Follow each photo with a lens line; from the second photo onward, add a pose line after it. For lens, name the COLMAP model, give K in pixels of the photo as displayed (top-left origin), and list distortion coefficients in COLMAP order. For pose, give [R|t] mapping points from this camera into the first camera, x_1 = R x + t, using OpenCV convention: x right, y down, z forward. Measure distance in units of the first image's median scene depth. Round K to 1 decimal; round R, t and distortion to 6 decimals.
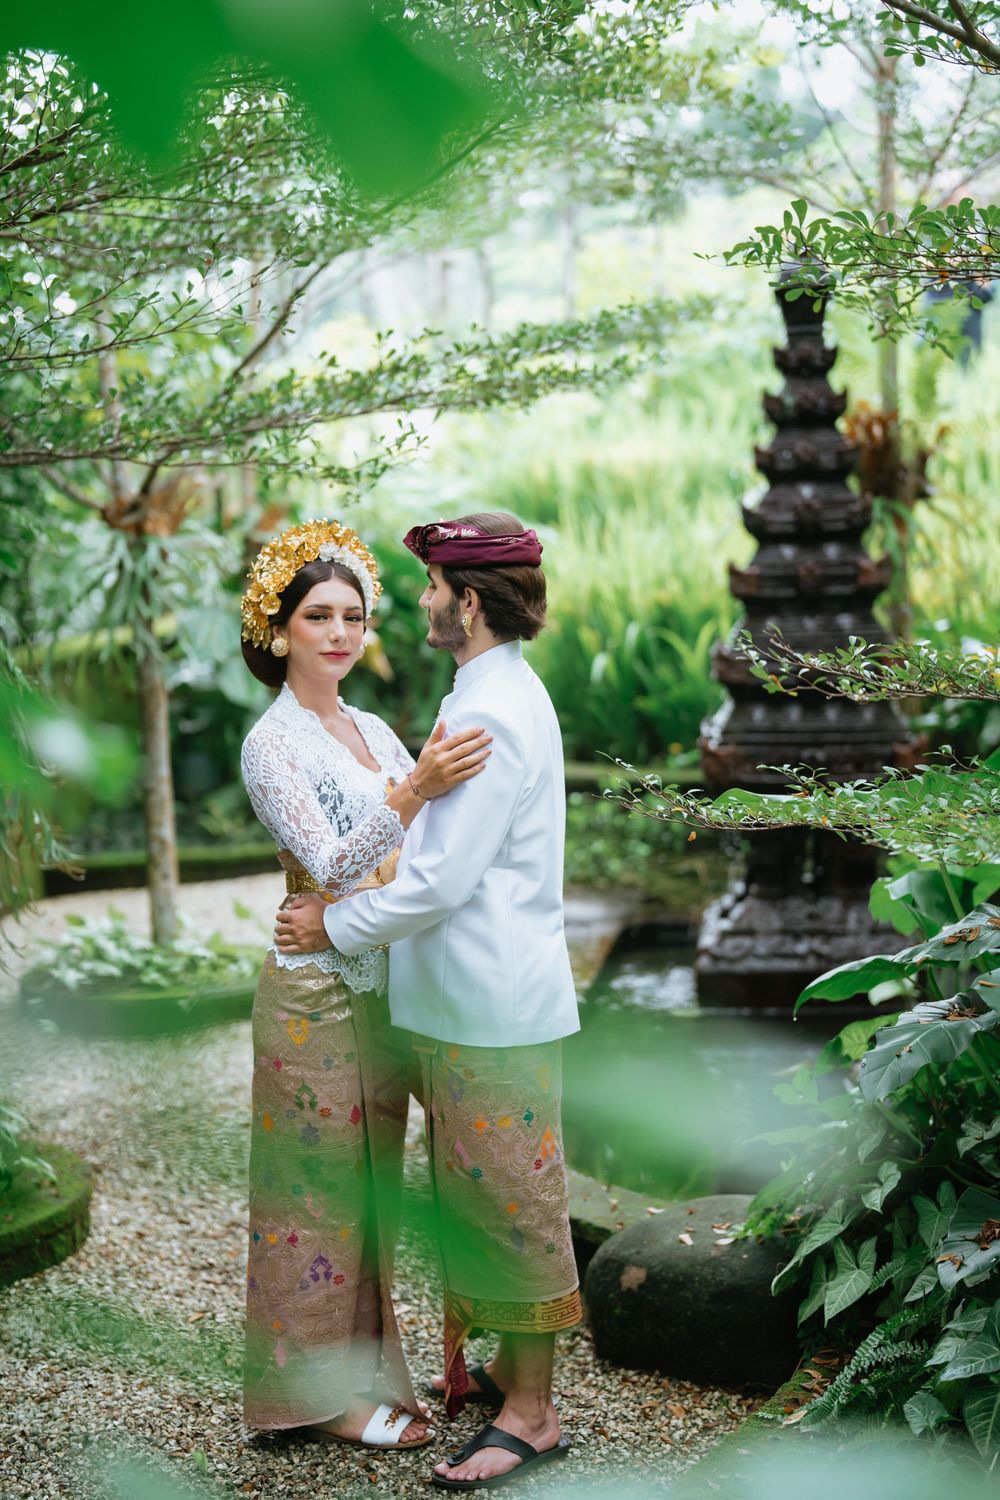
lens RADIAL K [[2179.4, 0, 502.3], [0, 2179.4, 749.5], [0, 0, 1]] dist [0.104565, 0.000000]
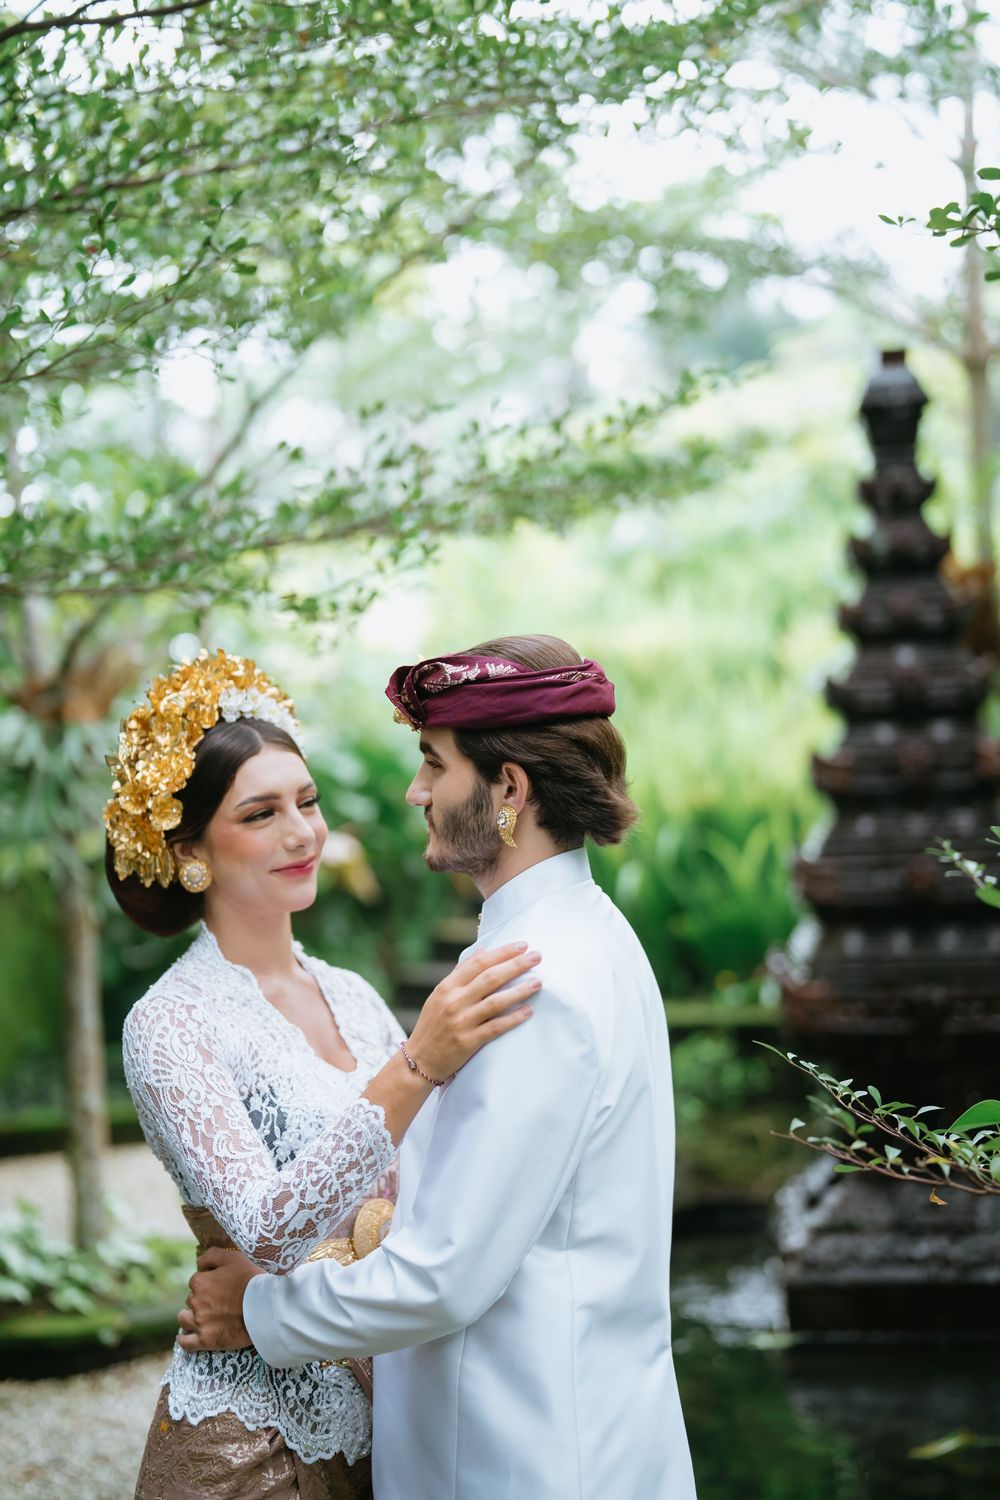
lens RADIAL K [[2179.4, 0, 509.7], [0, 2179.4, 751.2], [0, 0, 1]] dist [0.104565, 0.000000]
pose [[0.999909, -0.012560, 0.004834, -0.007704], [0.012962, 0.995407, -0.094854, -0.011578], [-0.003620, 0.094908, 0.995479, 0.223780]]
